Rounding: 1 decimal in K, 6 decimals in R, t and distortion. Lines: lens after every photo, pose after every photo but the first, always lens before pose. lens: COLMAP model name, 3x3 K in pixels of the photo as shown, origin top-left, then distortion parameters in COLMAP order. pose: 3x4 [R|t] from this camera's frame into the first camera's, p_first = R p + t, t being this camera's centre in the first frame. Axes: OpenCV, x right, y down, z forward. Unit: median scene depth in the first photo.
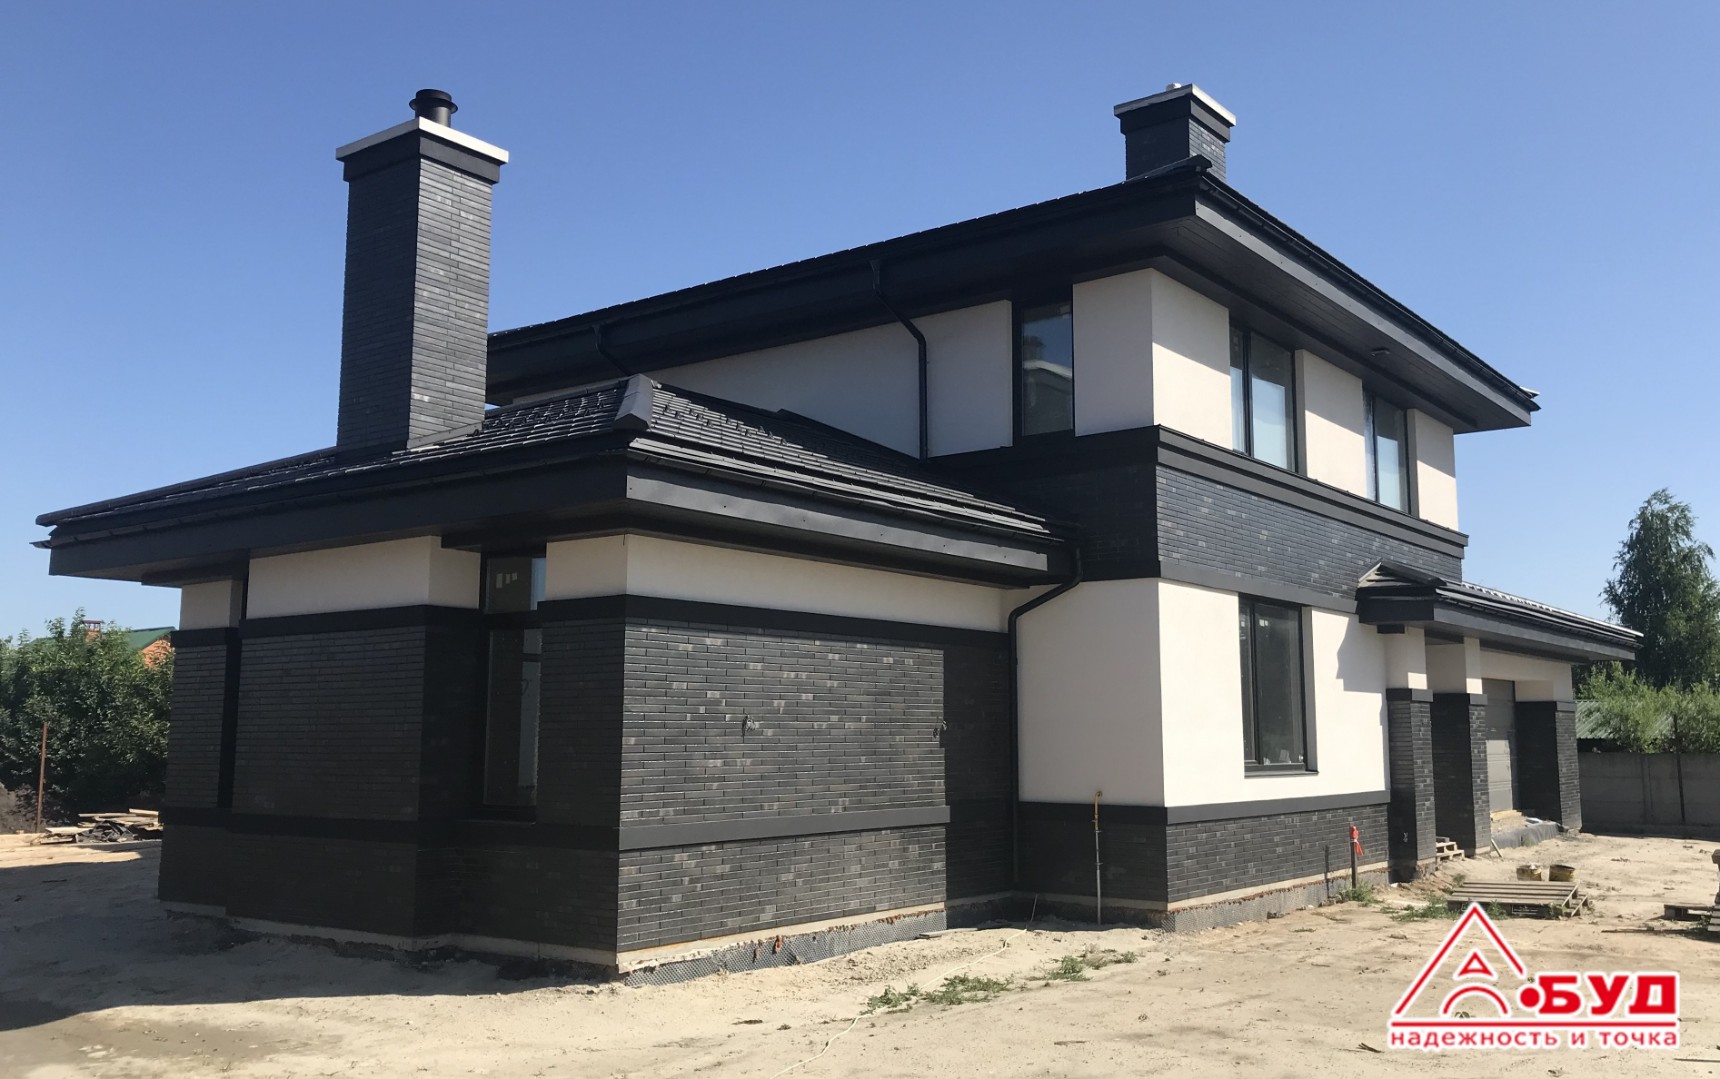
lens RADIAL K [[1392.8, 0, 862.2], [0, 1392.8, 582.1], [0, 0, 1]] dist [0.037077, -0.000366]
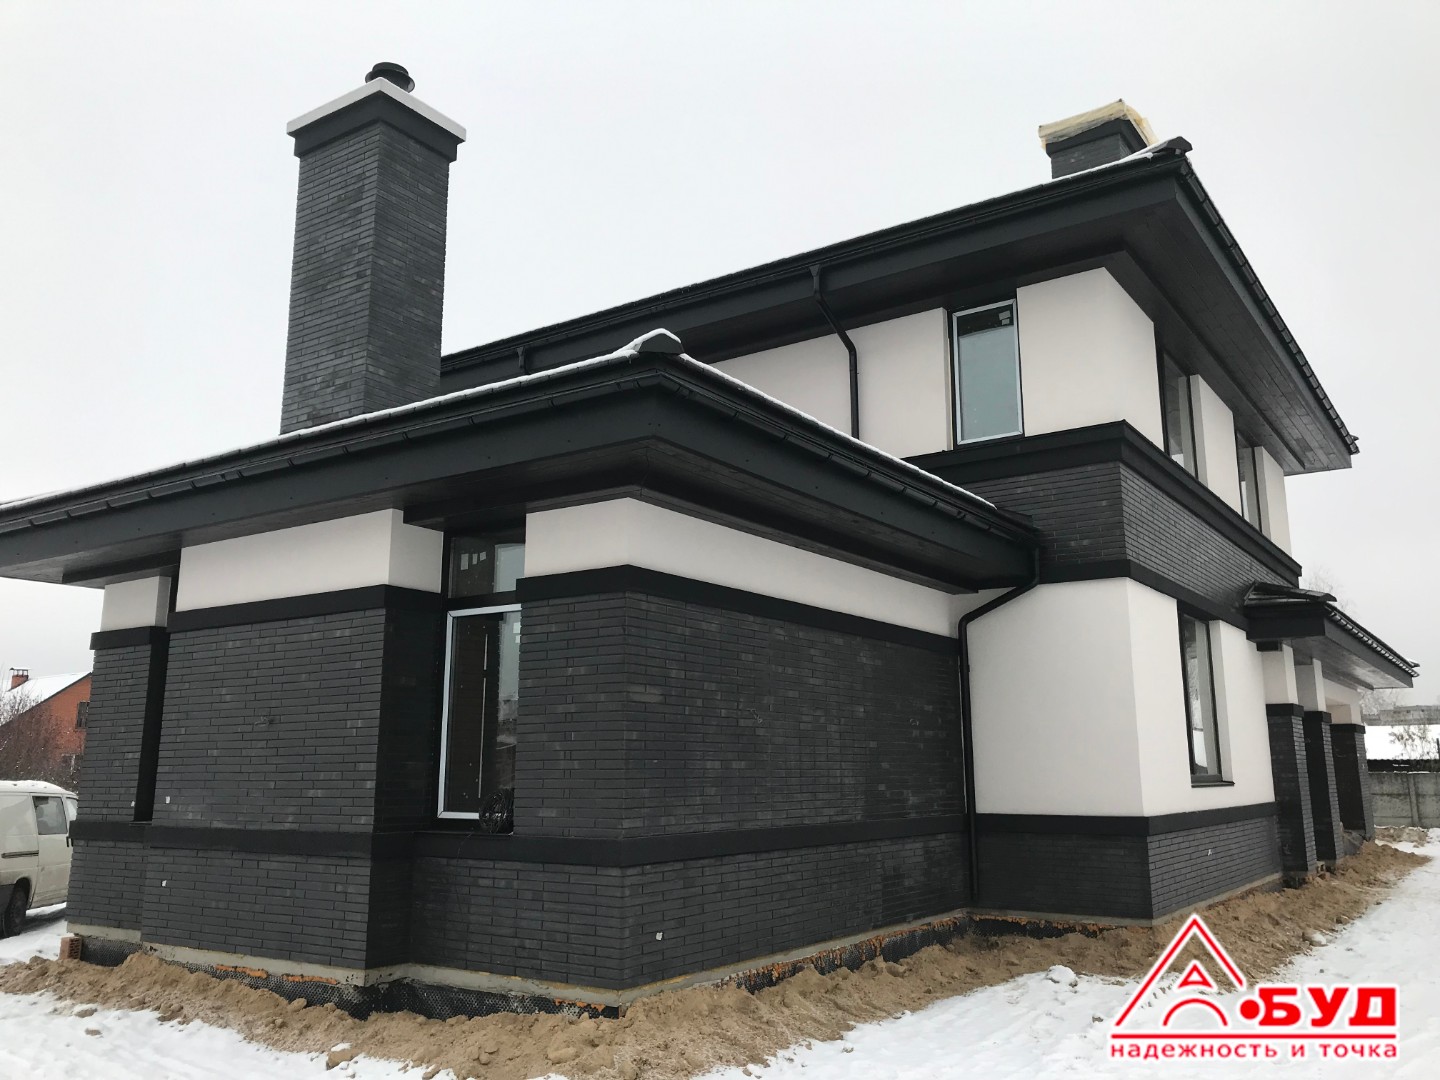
lens RADIAL K [[1171.8, 0, 710.3], [0, 1171.8, 541.8], [0, 0, 1]] dist [0.030156, -0.012372]
pose [[0.999582, 0.002778, 0.028781, -0.103581], [-0.000538, 0.996988, -0.077557, 0.037849], [-0.028910, 0.077509, 0.996572, 0.201218]]
